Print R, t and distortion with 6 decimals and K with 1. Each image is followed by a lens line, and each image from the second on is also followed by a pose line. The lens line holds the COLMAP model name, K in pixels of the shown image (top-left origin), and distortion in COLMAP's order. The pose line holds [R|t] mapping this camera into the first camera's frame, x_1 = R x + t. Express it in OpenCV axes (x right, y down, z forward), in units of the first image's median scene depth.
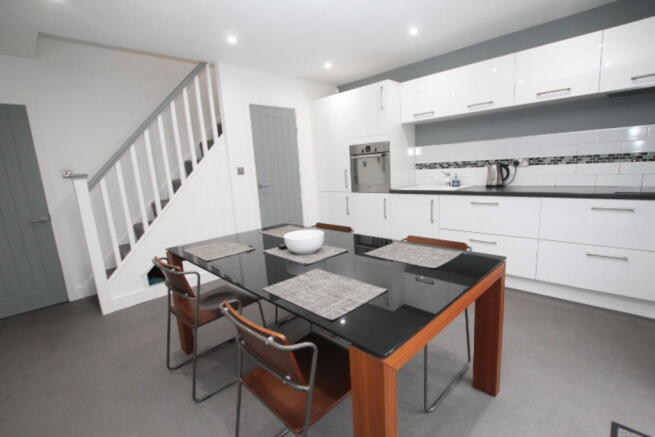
lens RADIAL K [[304.1, 0, 327.5], [0, 304.1, 218.5], [0, 0, 1]] dist [-0.003019, -0.000193]
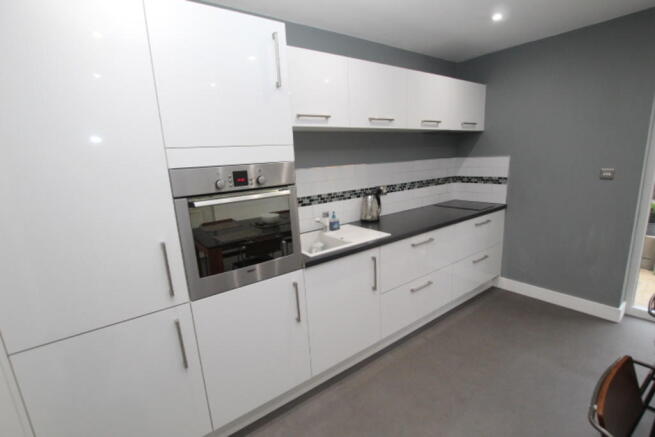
lens RADIAL K [[304.1, 0, 327.5], [0, 304.1, 218.5], [0, 0, 1]] dist [-0.003019, -0.000193]
pose [[0.141238, -0.151380, 0.978333, -0.299136], [0.213540, 0.969634, 0.119206, -0.247375], [-0.966671, 0.192076, 0.169275, 1.018515]]
